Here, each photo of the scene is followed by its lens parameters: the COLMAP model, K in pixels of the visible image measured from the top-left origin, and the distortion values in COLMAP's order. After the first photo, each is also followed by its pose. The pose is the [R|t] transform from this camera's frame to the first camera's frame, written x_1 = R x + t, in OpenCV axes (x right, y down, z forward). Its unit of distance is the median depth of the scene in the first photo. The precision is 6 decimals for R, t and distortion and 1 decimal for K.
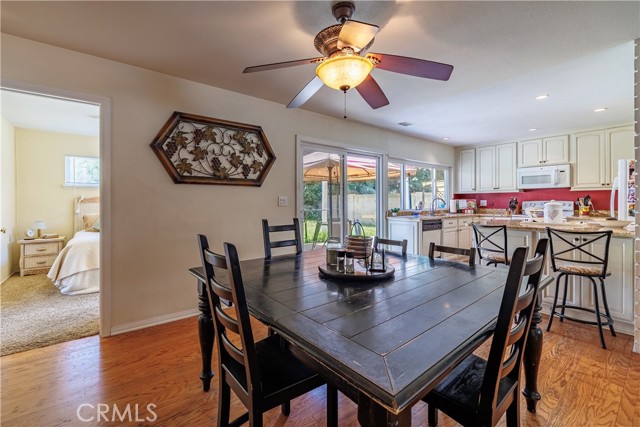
lens RADIAL K [[273.9, 0, 314.4], [0, 273.9, 201.6], [0, 0, 1]] dist [-0.001152, 0.000815]
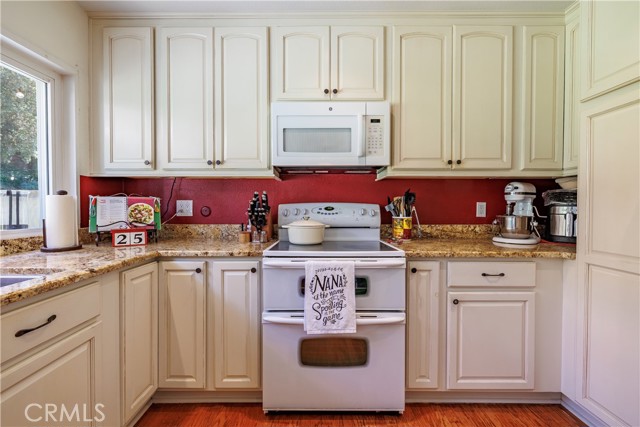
lens RADIAL K [[273.9, 0, 315.3], [0, 273.9, 210.3], [0, 0, 1]] dist [-0.001152, 0.000815]
pose [[0.617573, -0.008671, 0.786466, 0.546018], [-0.003683, 0.999896, 0.013915, 0.002484], [-0.786505, -0.011490, 0.617477, 0.801229]]
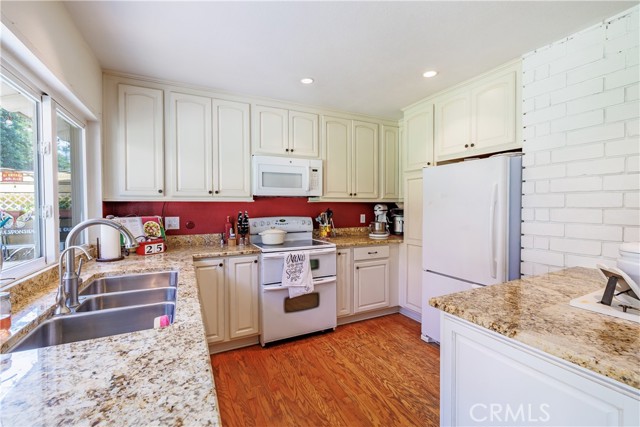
lens RADIAL K [[273.9, 0, 319.1], [0, 273.9, 211.5], [0, 0, 1]] dist [-0.001152, 0.000815]
pose [[0.205355, -0.017770, 0.978526, 0.281721], [0.000918, 0.999838, 0.017964, -0.026600], [-0.978687, -0.002791, 0.205338, 0.824371]]
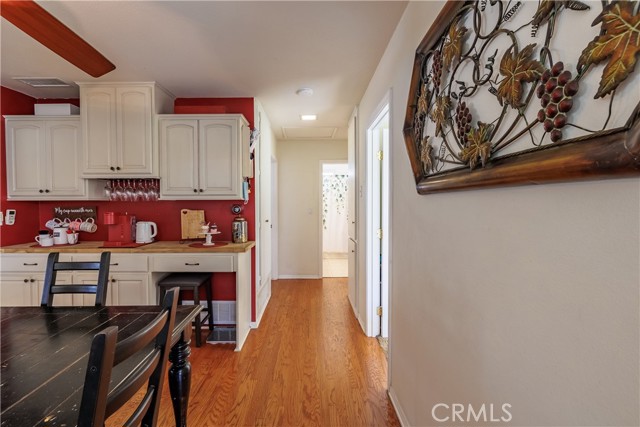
lens RADIAL K [[273.9, 0, 317.2], [0, 273.9, 211.8], [0, 0, 1]] dist [-0.001152, 0.000815]
pose [[-0.592812, 0.020637, -0.805077, 0.002752], [-0.001517, 0.999641, 0.026742, -0.025185], [0.805340, 0.017074, -0.592568, 0.614712]]
